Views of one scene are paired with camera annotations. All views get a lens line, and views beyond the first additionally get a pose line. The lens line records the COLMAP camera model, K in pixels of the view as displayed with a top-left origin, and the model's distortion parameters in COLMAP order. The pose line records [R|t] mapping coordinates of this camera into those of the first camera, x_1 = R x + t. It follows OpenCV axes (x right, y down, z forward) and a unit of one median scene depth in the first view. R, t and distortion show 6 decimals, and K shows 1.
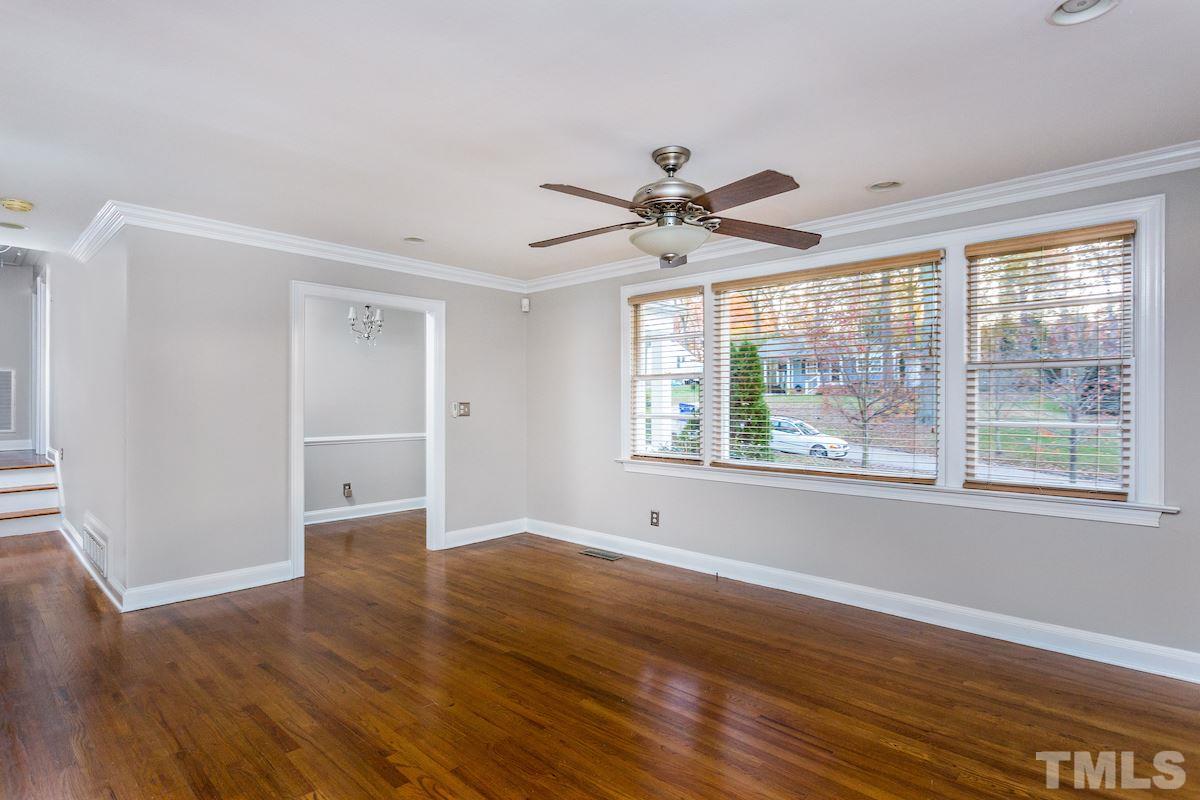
lens RADIAL K [[619.8, 0, 604.2], [0, 619.8, 396.5], [0, 0, 1]] dist [-0.000207, -0.000288]
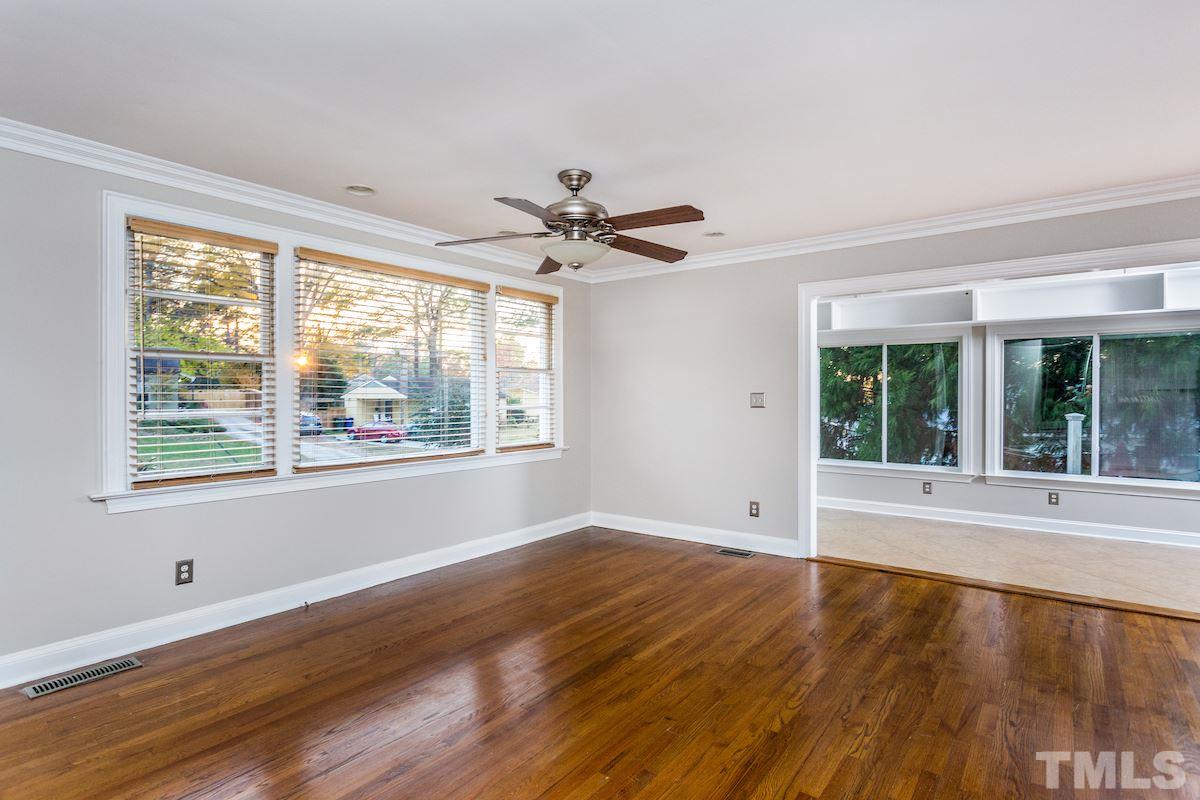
lens RADIAL K [[619.8, 0, 604.2], [0, 619.8, 396.5], [0, 0, 1]] dist [-0.000207, -0.000288]
pose [[-0.108471, -0.002861, 0.994096, -0.760129], [-0.005700, 0.999981, 0.002256, 0.009746], [-0.994083, -0.005421, -0.108485, 0.785813]]
